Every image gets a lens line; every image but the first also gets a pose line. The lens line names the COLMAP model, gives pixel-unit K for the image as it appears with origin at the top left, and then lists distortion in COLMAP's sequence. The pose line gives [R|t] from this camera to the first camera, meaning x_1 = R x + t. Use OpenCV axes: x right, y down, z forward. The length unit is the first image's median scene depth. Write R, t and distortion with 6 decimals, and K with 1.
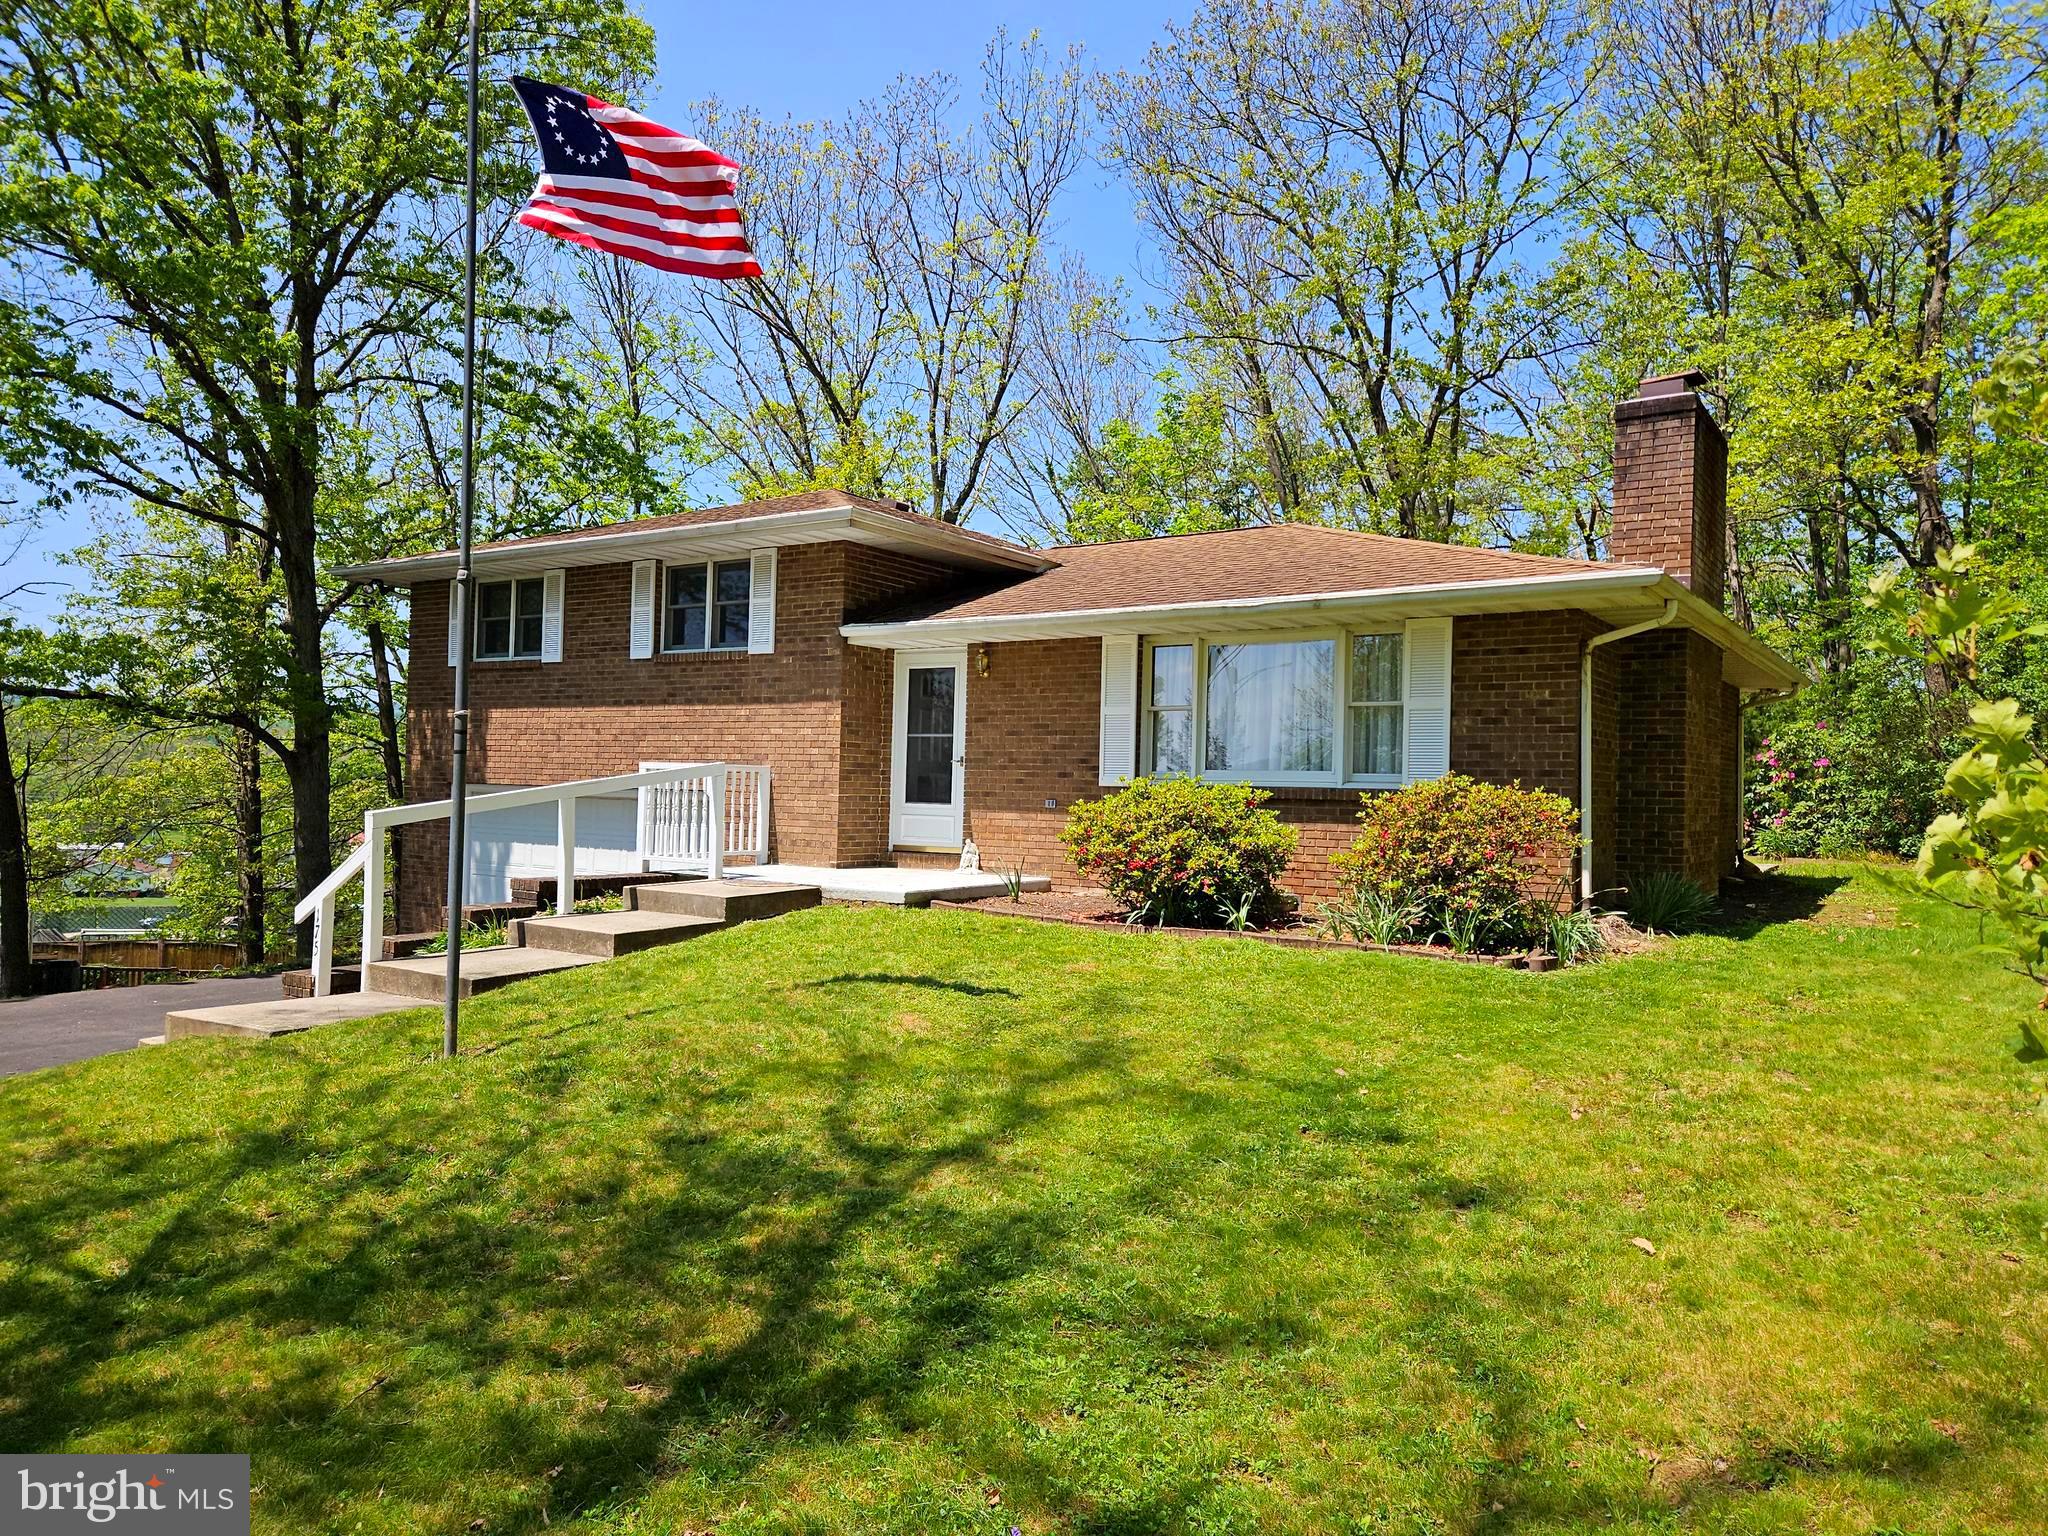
lens RADIAL K [[1419.2, 0, 1034.1], [0, 1419.2, 772.8], [0, 0, 1]] dist [0.072352, -0.065513]
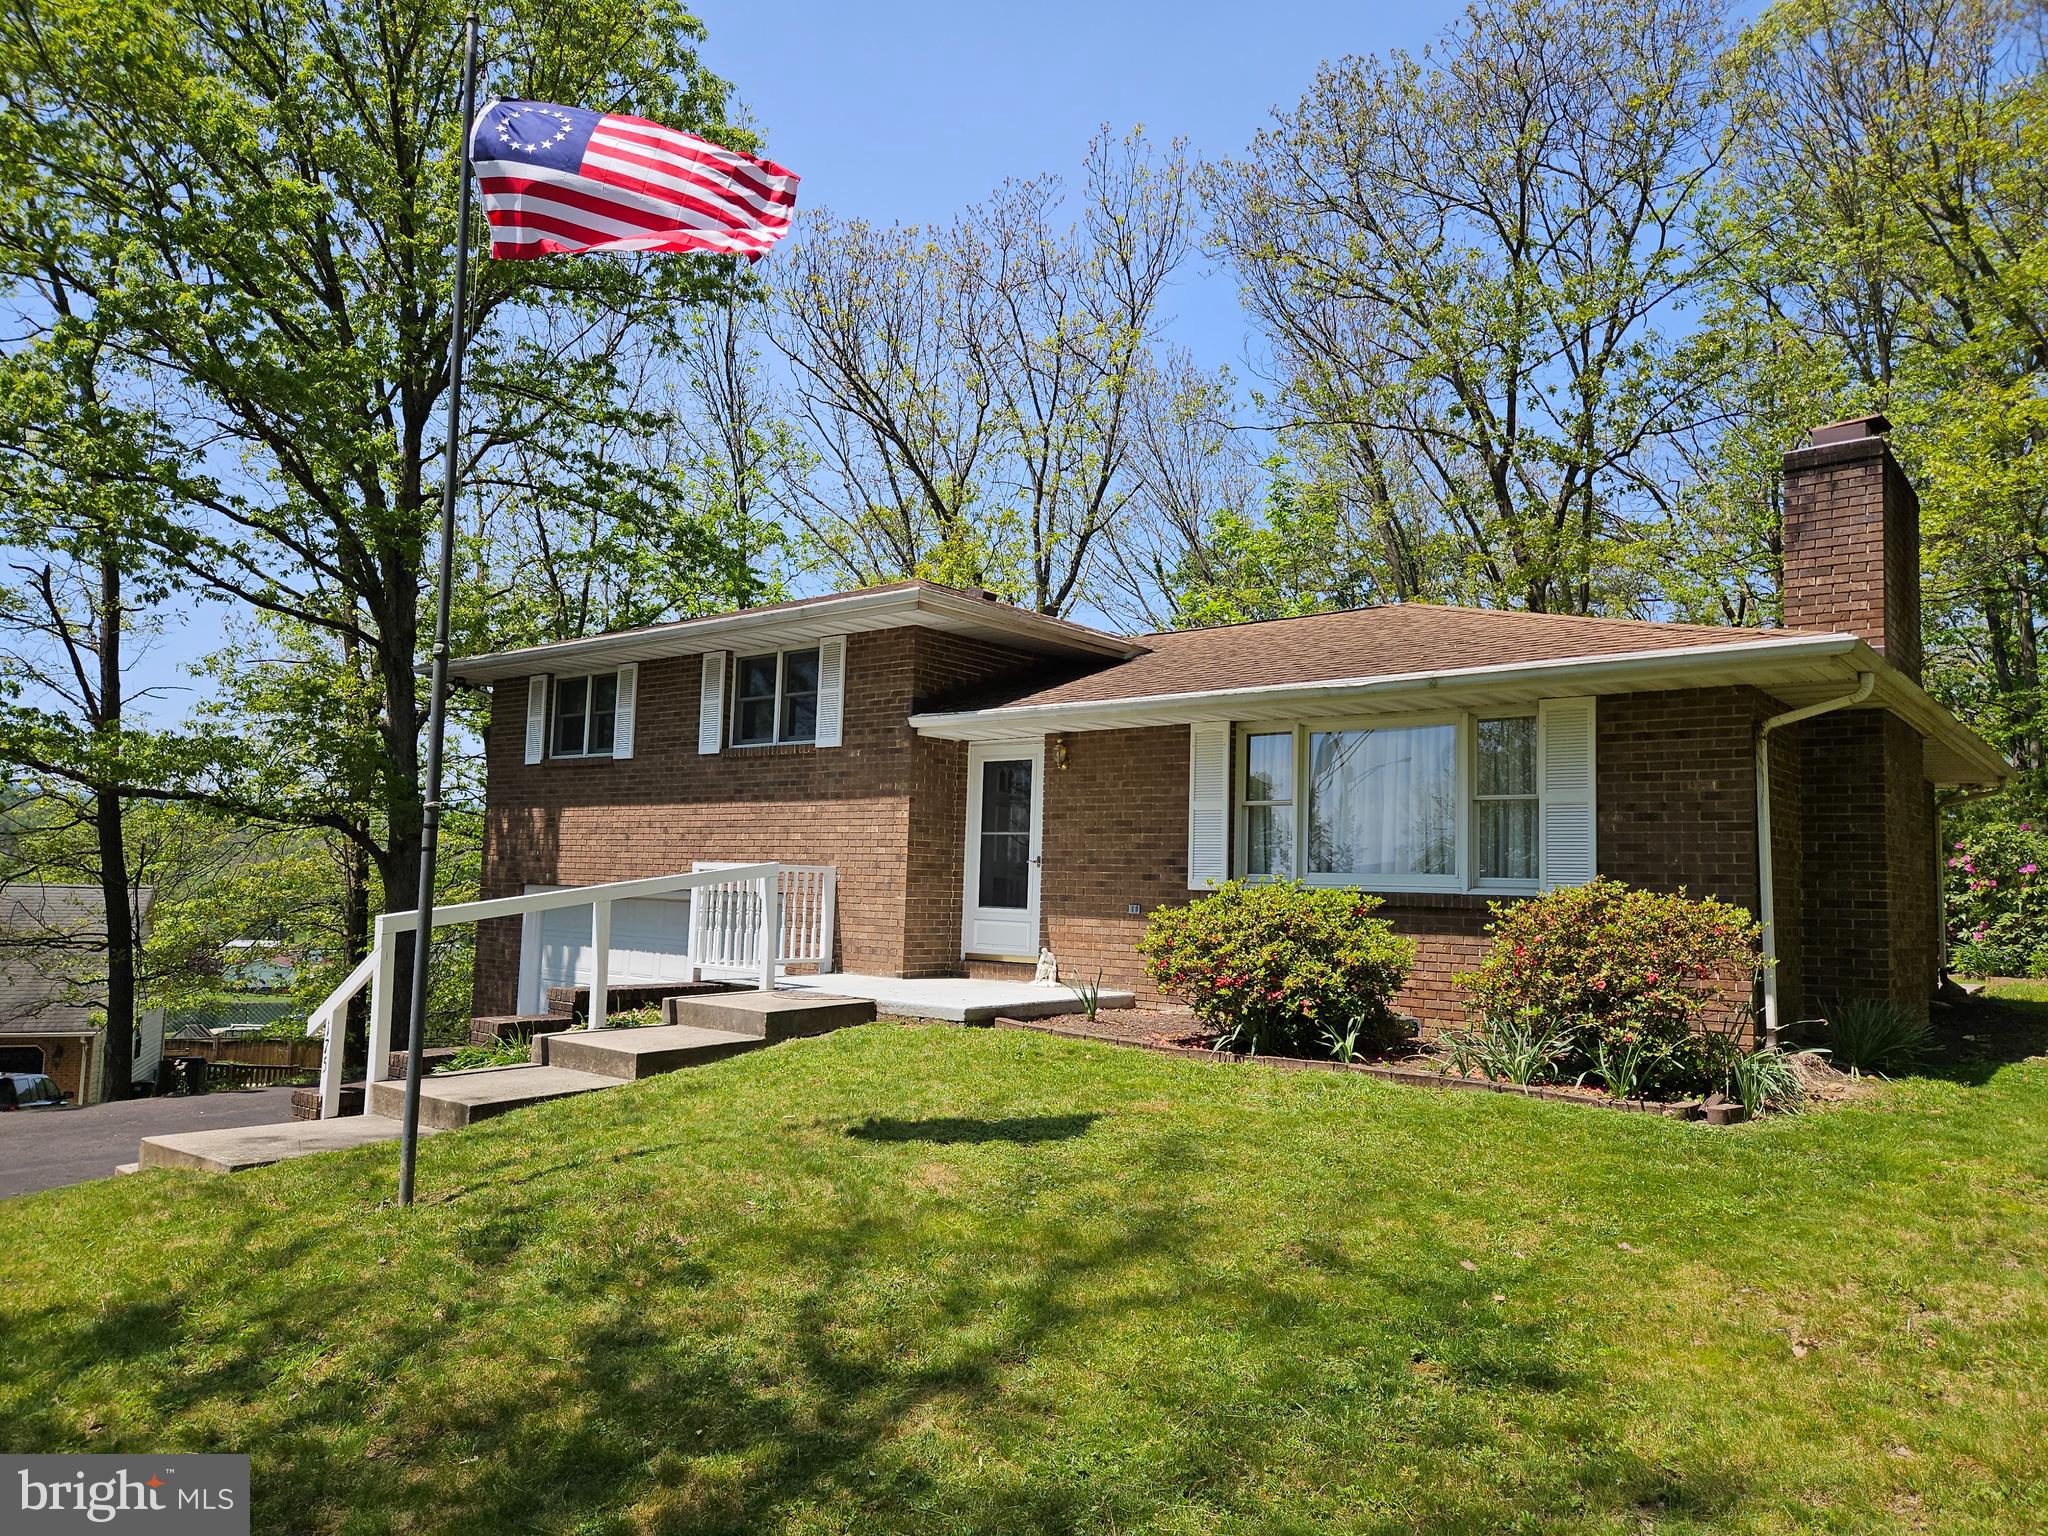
lens RADIAL K [[1409.3, 0, 1016.9], [0, 1409.3, 775.5], [0, 0, 1]] dist [0.078219, -0.077534]
pose [[0.995275, -0.003042, -0.097045, 0.022292], [-0.003803, 0.997520, -0.070276, 0.000196], [0.097018, 0.070313, 0.992796, 0.089785]]
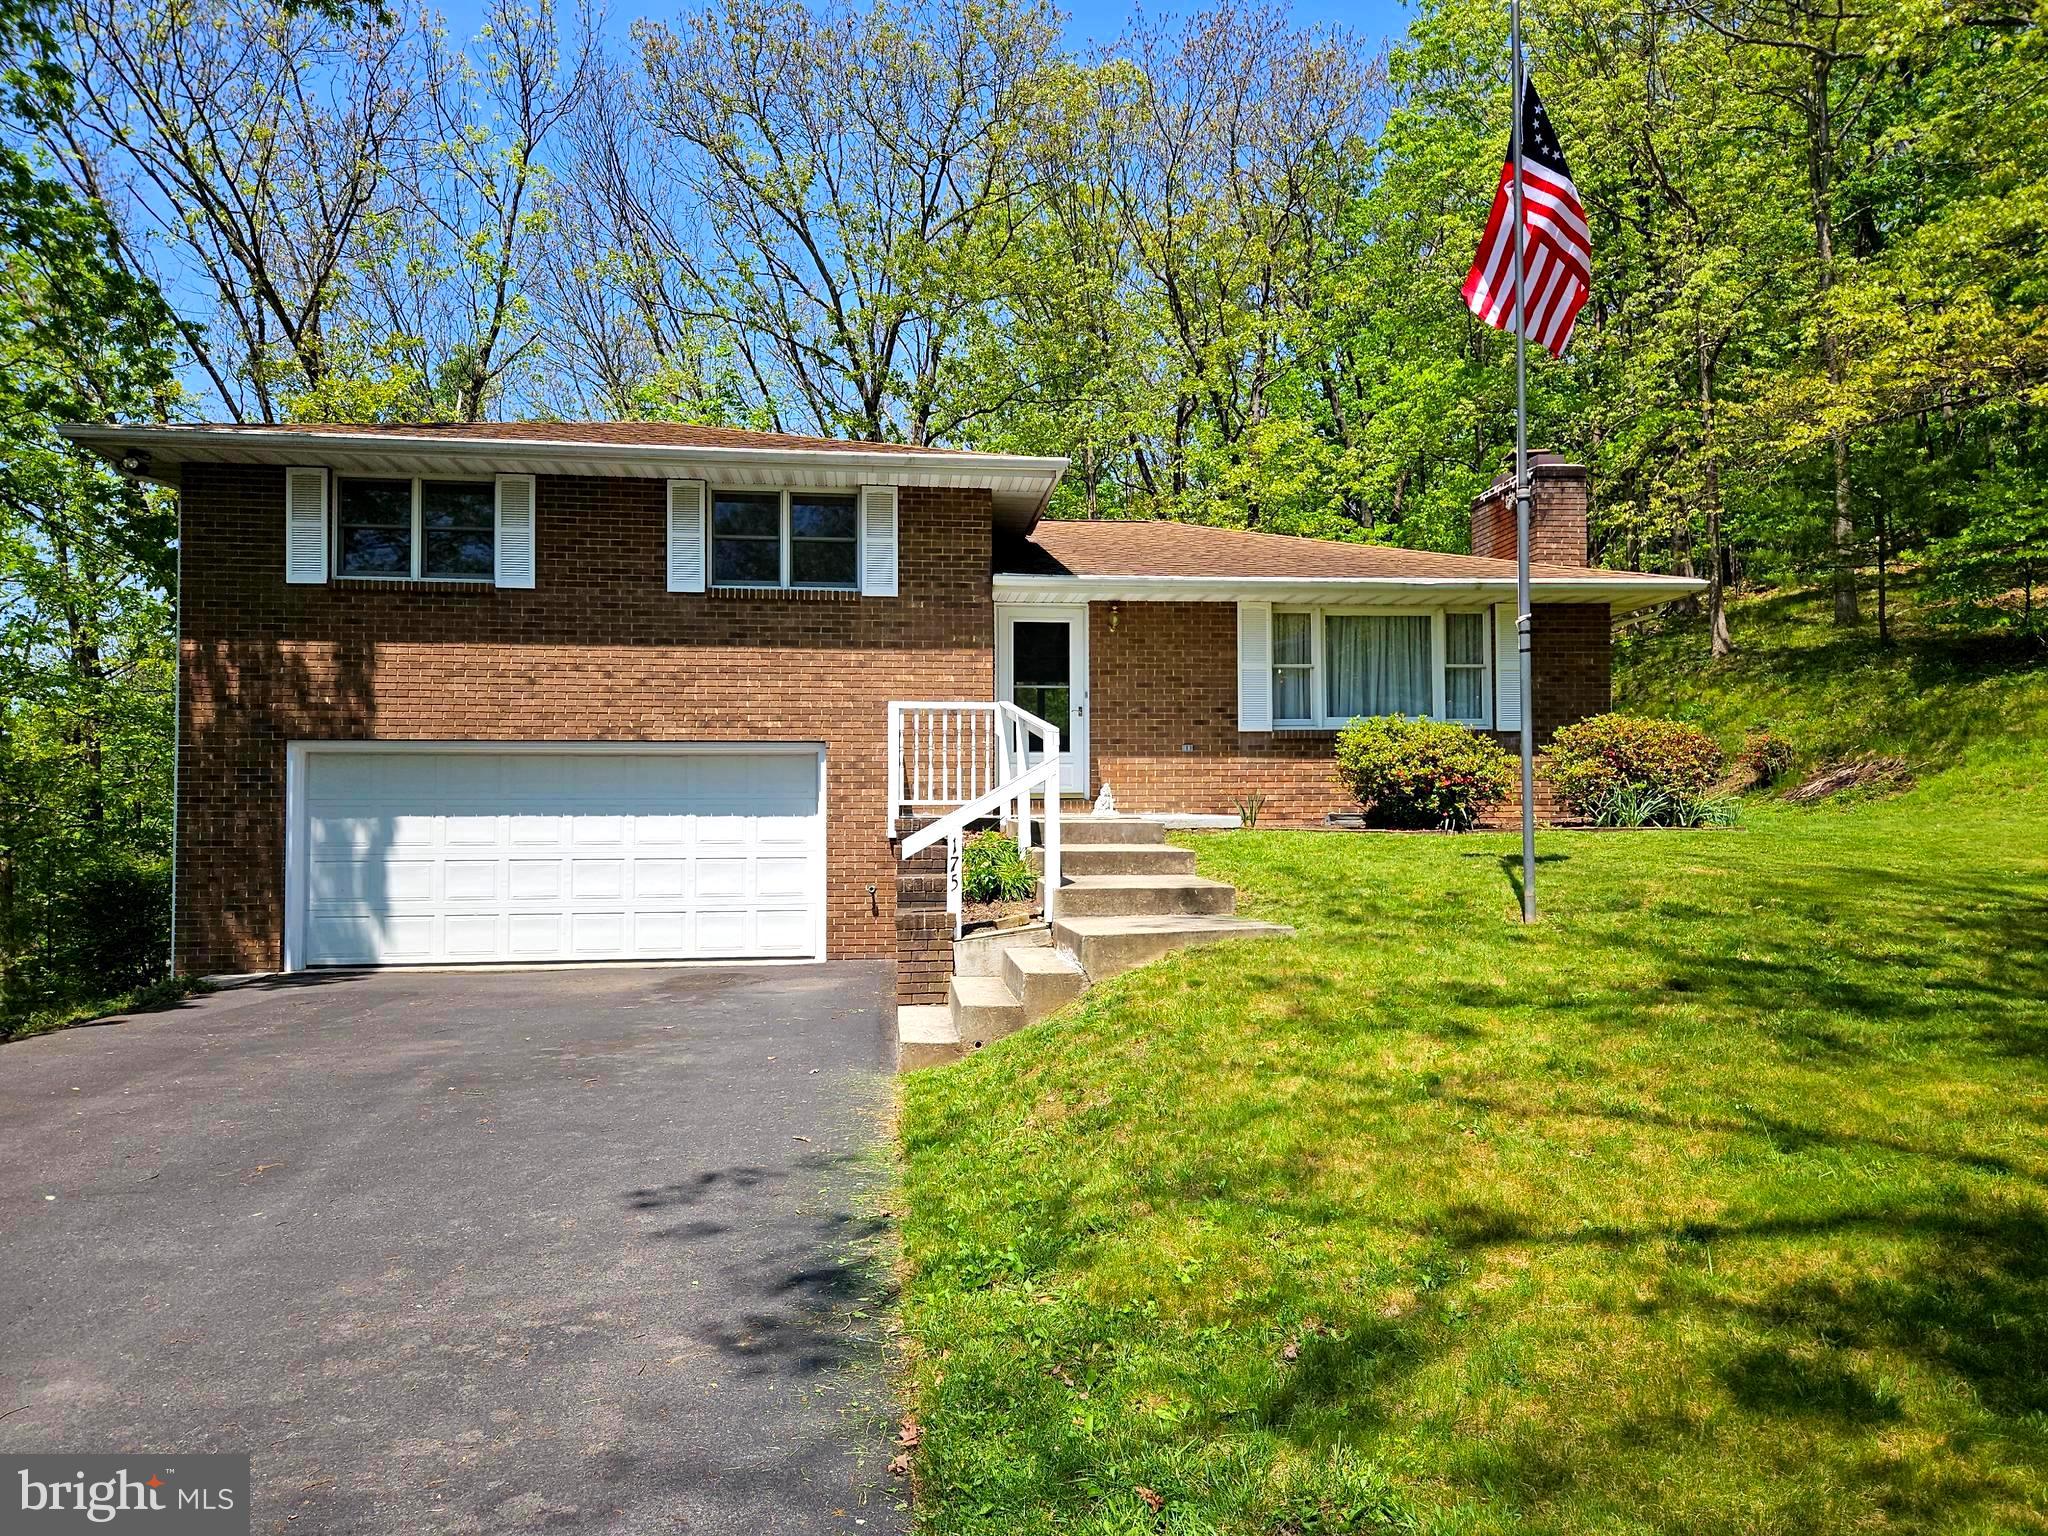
lens RADIAL K [[1409.3, 0, 1016.9], [0, 1409.3, 775.5], [0, 0, 1]] dist [0.078219, -0.077534]
pose [[0.745508, -0.012798, 0.666374, -0.758411], [0.012016, 0.999911, 0.005762, 0.032063], [-0.666388, 0.003712, 0.745596, 0.236897]]
